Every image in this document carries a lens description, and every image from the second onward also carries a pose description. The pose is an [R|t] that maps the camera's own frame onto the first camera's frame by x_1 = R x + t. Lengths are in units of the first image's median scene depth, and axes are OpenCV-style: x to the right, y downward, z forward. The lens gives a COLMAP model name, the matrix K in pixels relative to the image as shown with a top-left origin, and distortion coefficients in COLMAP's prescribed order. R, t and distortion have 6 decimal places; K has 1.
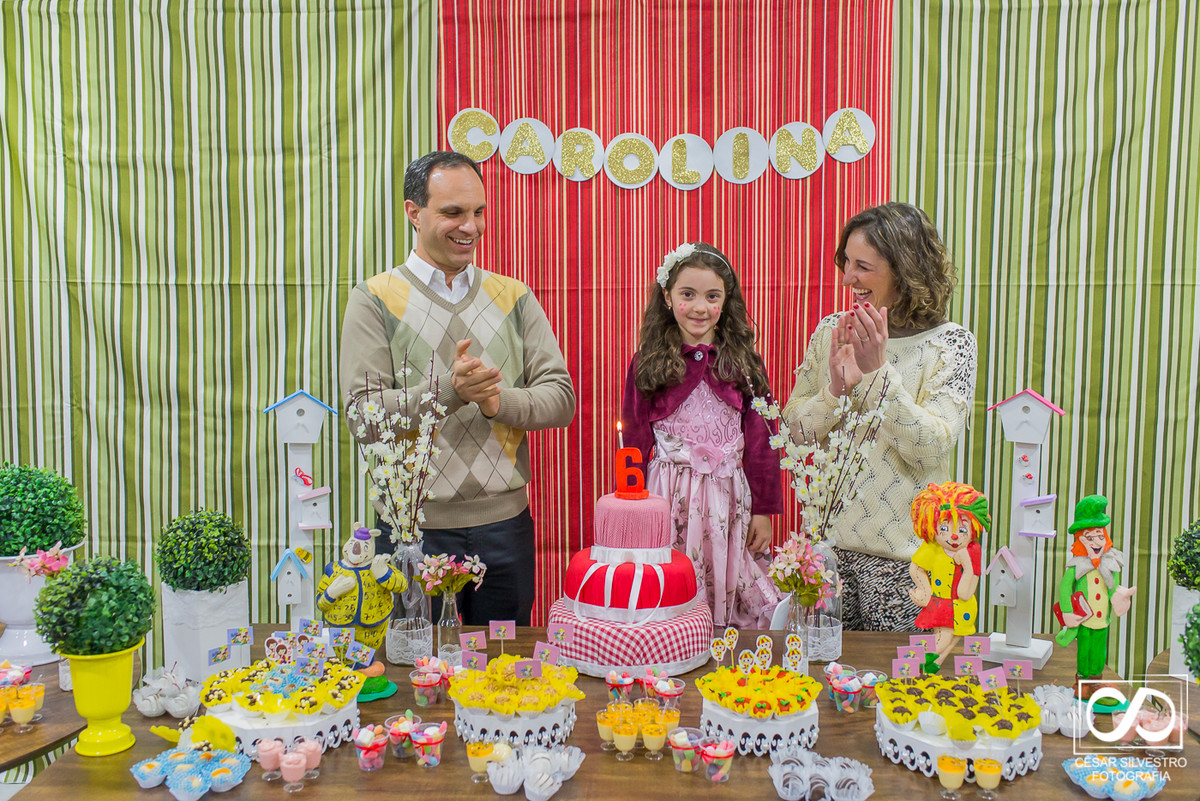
lens RADIAL K [[1146.8, 0, 607.0], [0, 1146.8, 394.5], [0, 0, 1]] dist [0.009193, 0.001577]
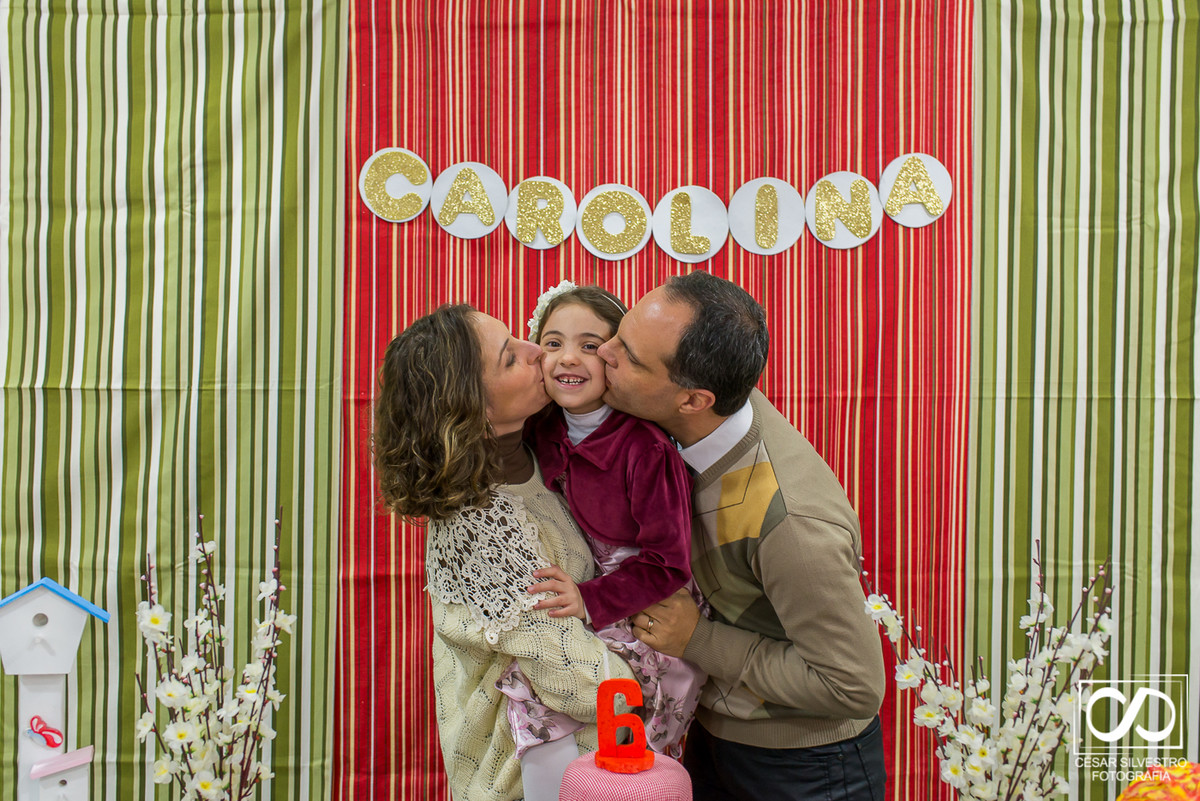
lens RADIAL K [[1139.1, 0, 593.2], [0, 1139.1, 403.2], [0, 0, 1]] dist [0.006420, 0.004987]
pose [[0.999619, 0.007712, 0.026514, -0.010253], [-0.005381, 0.996203, -0.086893, -0.028658], [-0.027084, 0.086717, 0.995865, 0.302478]]
